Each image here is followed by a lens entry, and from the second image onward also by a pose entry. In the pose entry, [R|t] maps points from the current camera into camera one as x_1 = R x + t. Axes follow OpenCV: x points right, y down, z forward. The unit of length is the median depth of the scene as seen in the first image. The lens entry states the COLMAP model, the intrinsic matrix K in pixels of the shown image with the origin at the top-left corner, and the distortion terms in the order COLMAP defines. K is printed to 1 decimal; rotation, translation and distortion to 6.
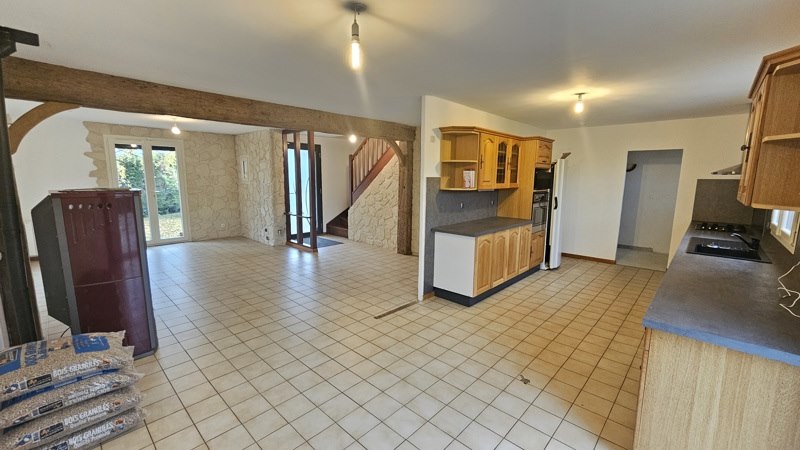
lens RADIAL K [[328.4, 0, 399.7], [0, 328.4, 225.2], [0, 0, 1]] dist [0.000841, 0.000096]
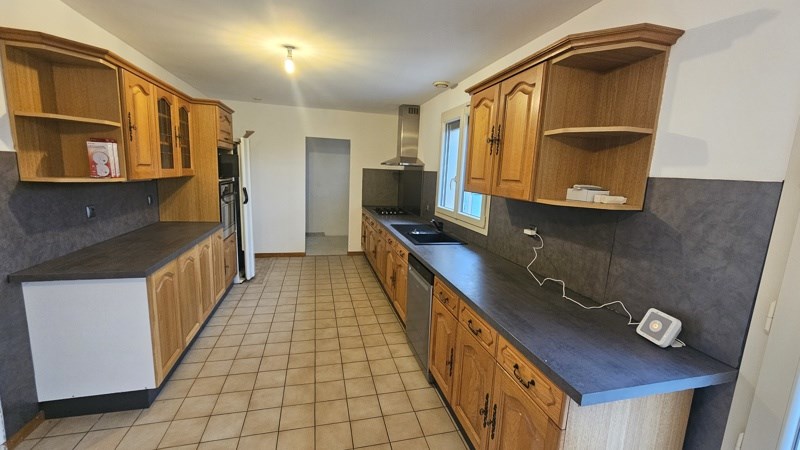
lens RADIAL K [[328.4, 0, 399.8], [0, 328.4, 224.5], [0, 0, 1]] dist [0.000841, 0.000096]
pose [[0.535613, -0.122089, 0.835591, 0.021955], [0.085037, 0.992262, 0.090472, -0.046561], [-0.840171, 0.022598, 0.541851, 0.336868]]
